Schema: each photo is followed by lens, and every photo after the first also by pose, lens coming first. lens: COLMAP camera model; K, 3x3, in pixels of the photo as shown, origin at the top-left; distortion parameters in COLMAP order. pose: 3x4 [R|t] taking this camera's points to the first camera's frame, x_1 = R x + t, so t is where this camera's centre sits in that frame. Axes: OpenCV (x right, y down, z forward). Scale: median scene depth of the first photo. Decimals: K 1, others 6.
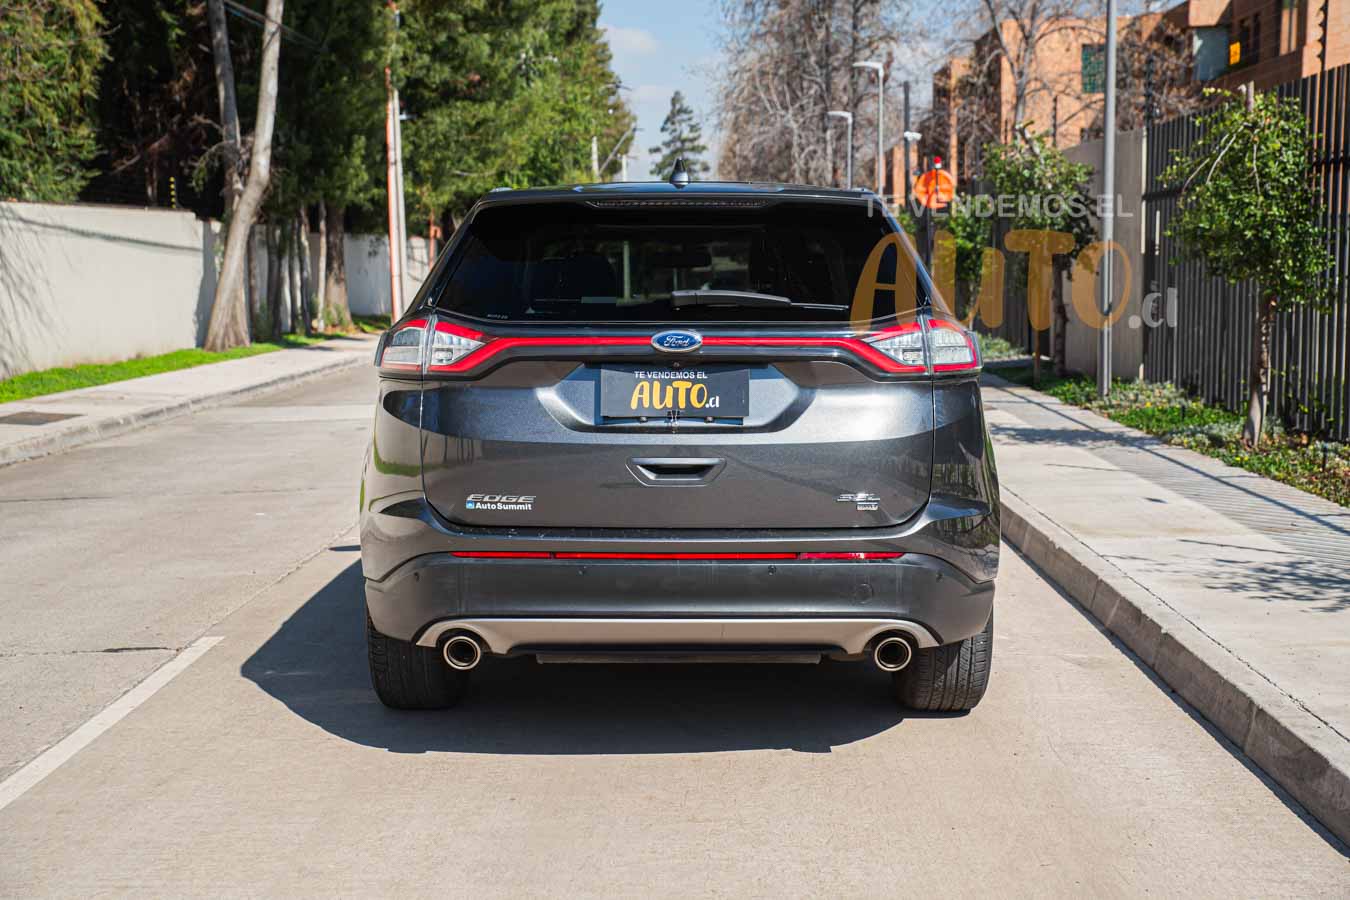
lens RADIAL K [[1728.7, 0, 675.0], [0, 1728.7, 450.0], [0, 0, 1]] dist [0.087253, 0.066753]
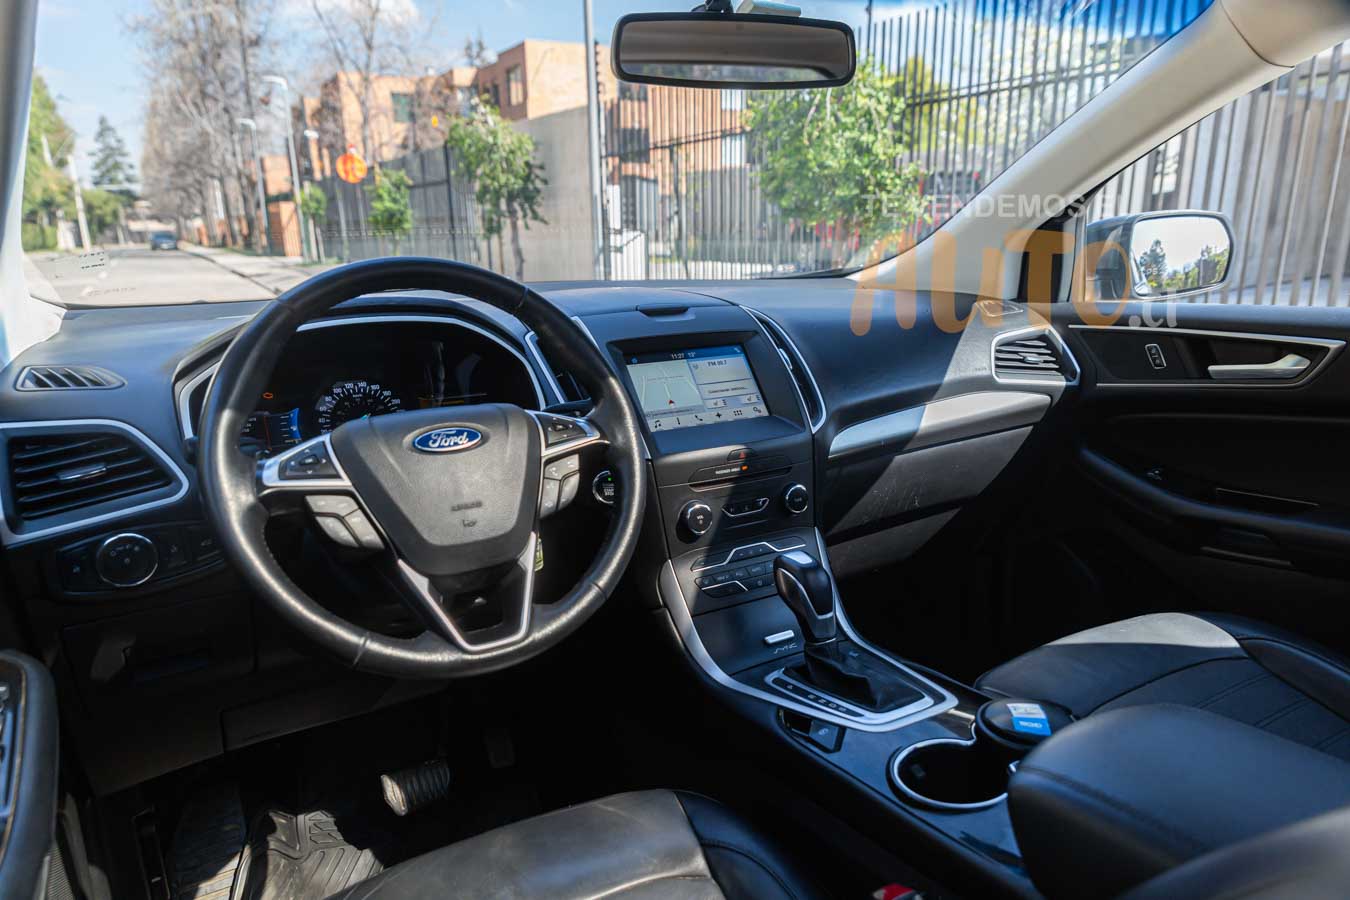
lens RADIAL K [[877.0, 0, 672.4], [0, 877.0, 447.7], [0, 0, 1]] dist [0.007818, 0.004091]
pose [[0.852449, -0.132572, 0.505722, -0.021024], [0.061980, 0.986120, 0.154031, -0.022030], [-0.519123, -0.099959, 0.848834, 0.263880]]
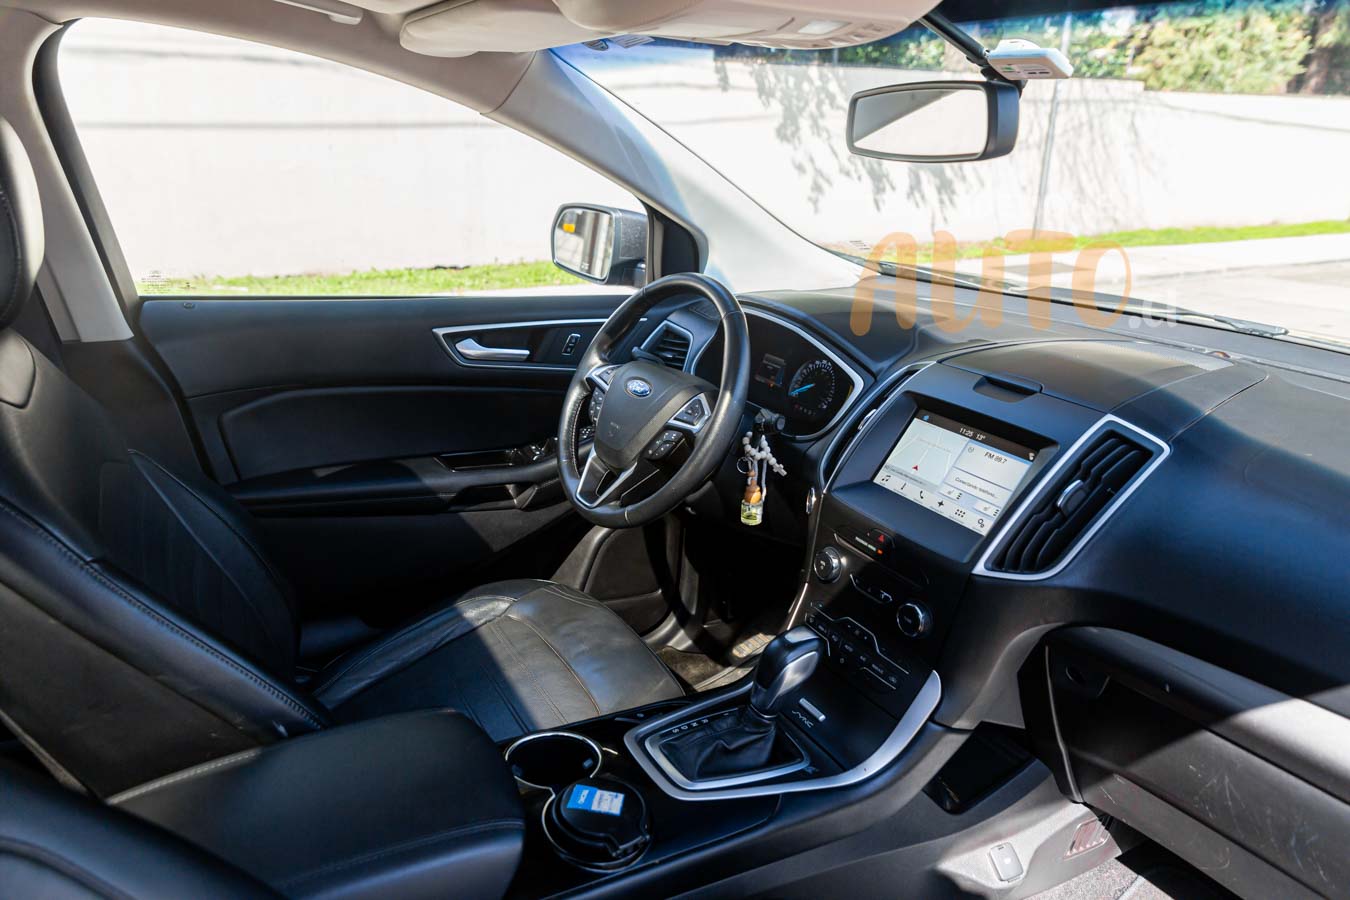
lens RADIAL K [[881.8, 0, 675.0], [0, 881.8, 450.0], [0, 0, 1]] dist [0.000874, 0.003925]
pose [[0.522163, 0.307162, -0.795611, 0.026976], [-0.118858, 0.949995, 0.288759, -0.029013], [0.844523, -0.056215, 0.532561, 0.268536]]
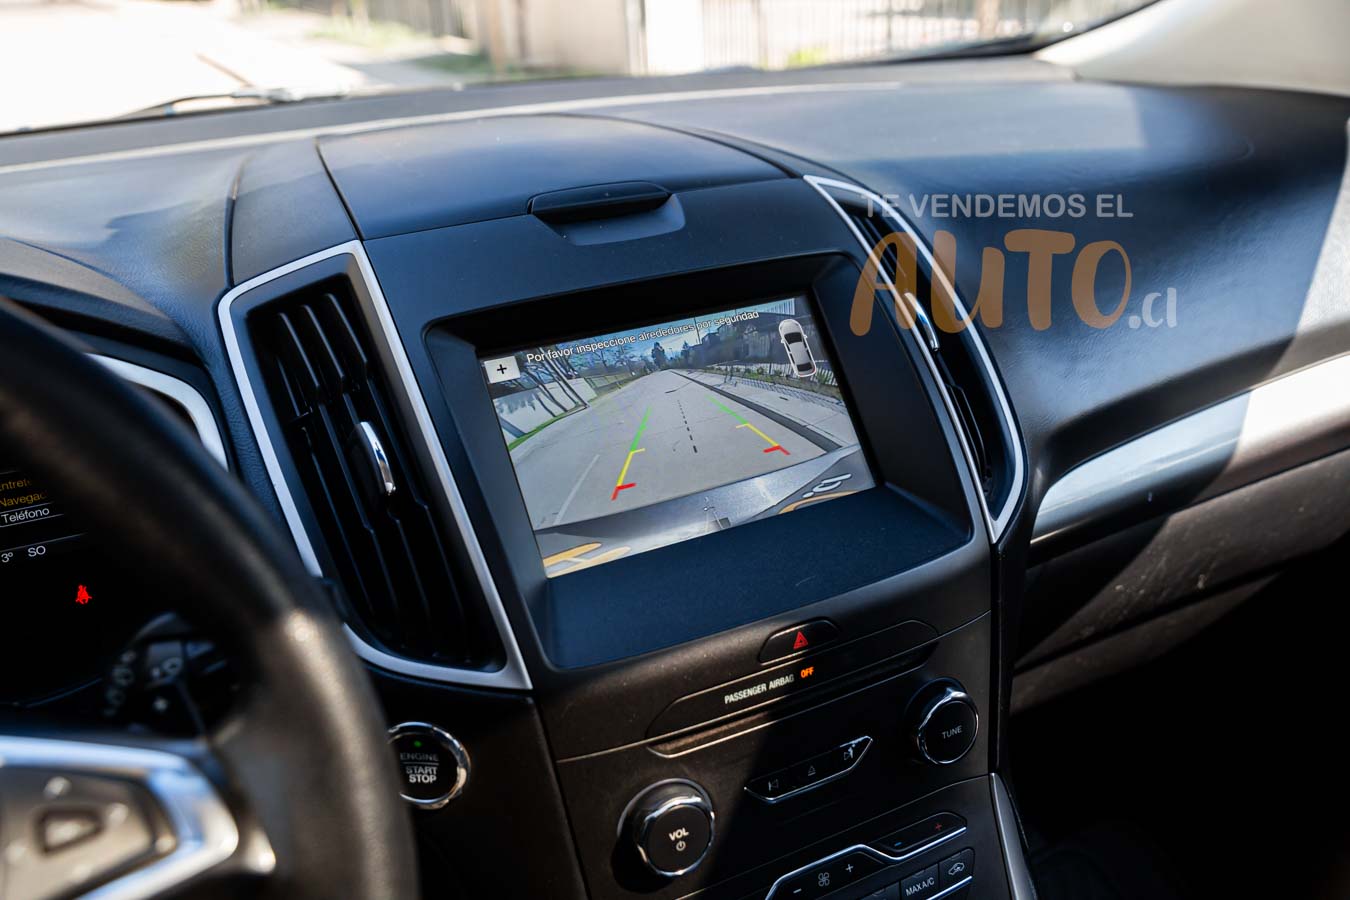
lens RADIAL K [[1141.4, 0, 675.0], [0, 1141.4, 450.0], [0, 0, 1]] dist [-0.004148, -0.002619]
pose [[0.879762, -0.220178, 0.421355, -0.007002], [0.087055, 0.945914, 0.312519, -0.024394], [-0.467376, -0.238261, 0.851347, 0.282072]]
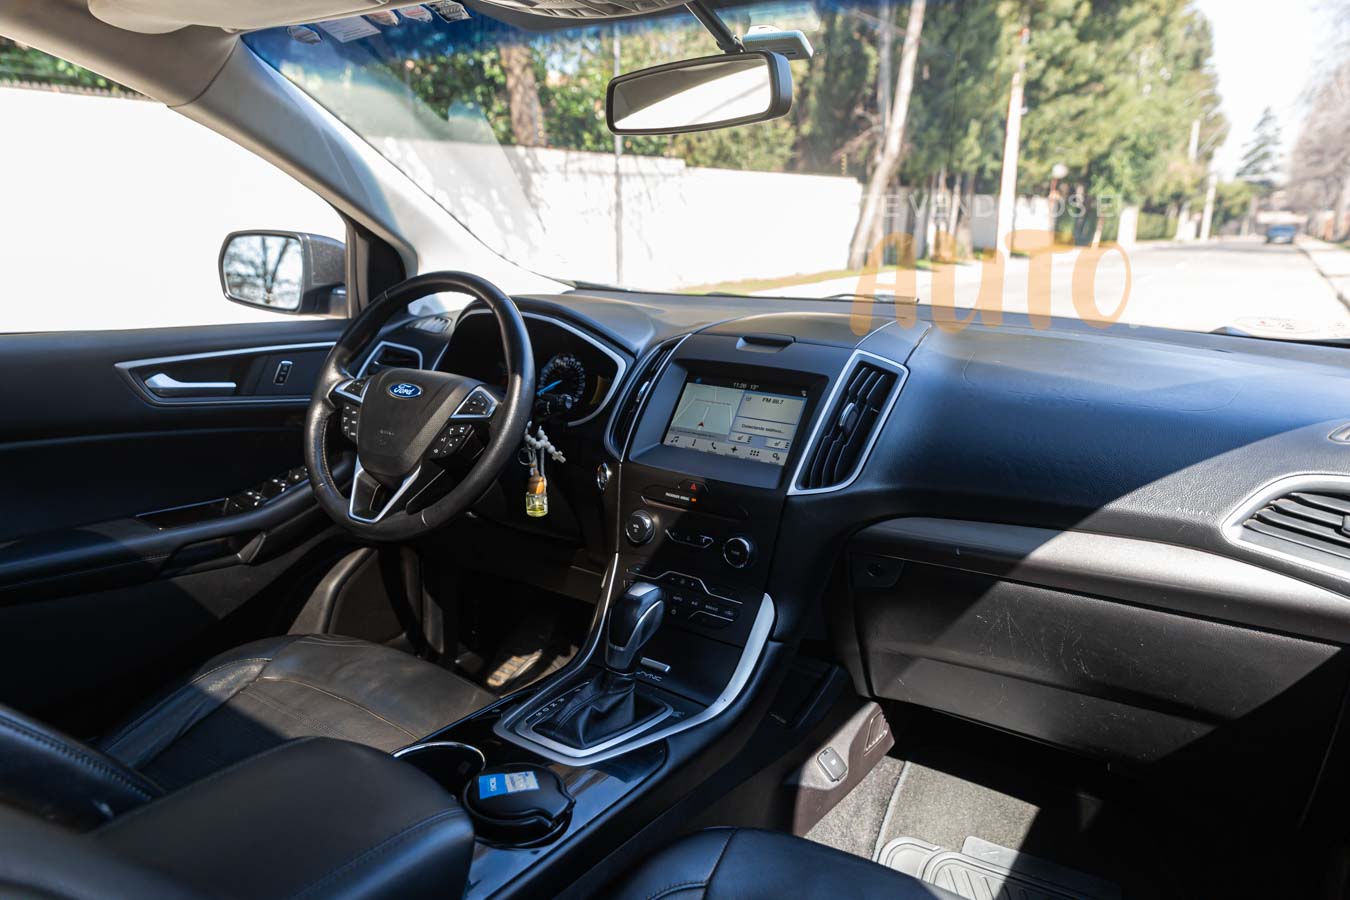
lens RADIAL K [[877.0, 0, 672.4], [0, 877.0, 447.7], [0, 0, 1]] dist [0.007818, 0.004091]
pose [[0.843958, 0.148687, -0.515390, 0.022256], [-0.070325, 0.983192, 0.168488, -0.023932], [0.531779, -0.105952, 0.840229, 0.261604]]
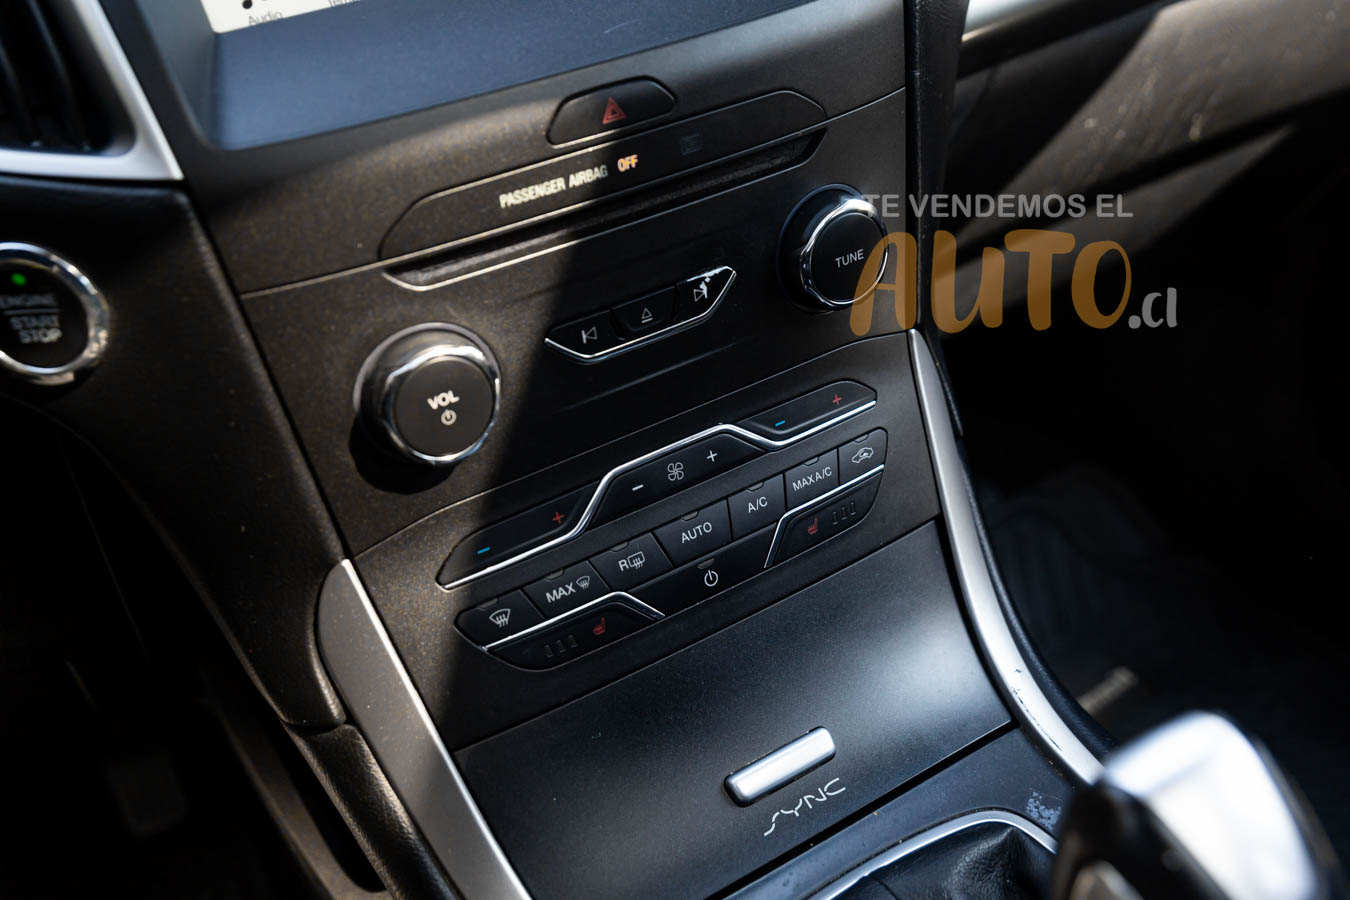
lens RADIAL K [[1271.2, 0, 675.0], [0, 1271.2, 450.0], [0, 0, 1]] dist [-0.025608, 0.017157]
pose [[0.841900, -0.361695, 0.400476, -0.004212], [0.116025, 0.846096, 0.520249, -0.019291], [-0.527013, -0.391533, 0.754294, 0.284181]]
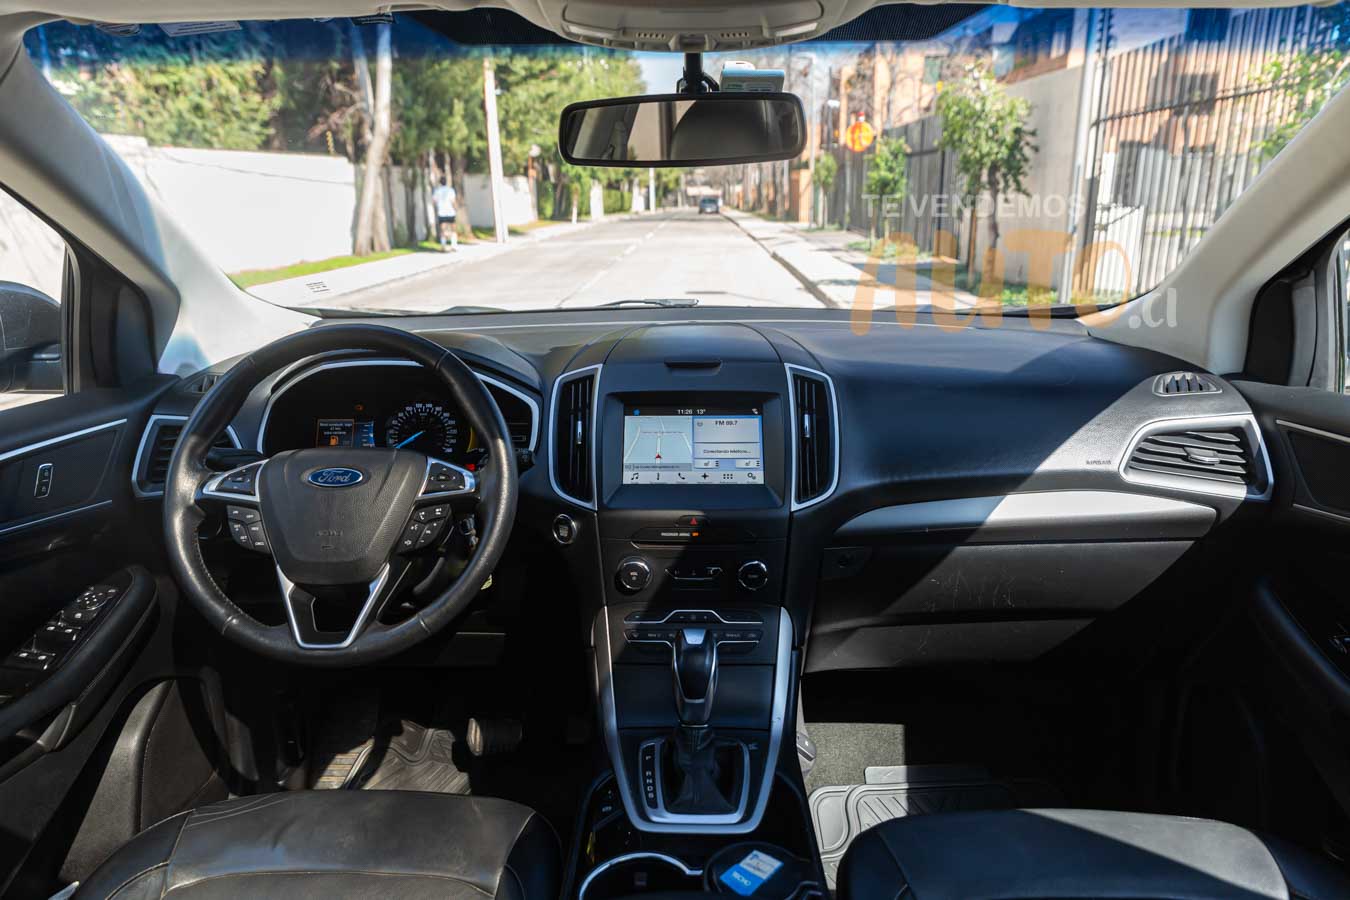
lens RADIAL K [[879.9, 0, 669.8], [0, 879.9, 461.5], [0, 0, 1]] dist [0.000536, -0.004280]
pose [[0.999917, -0.003459, -0.012411, 0.001562], [0.005725, 0.982248, 0.187502, -0.025651], [0.011542, -0.187557, 0.982186, 0.256951]]
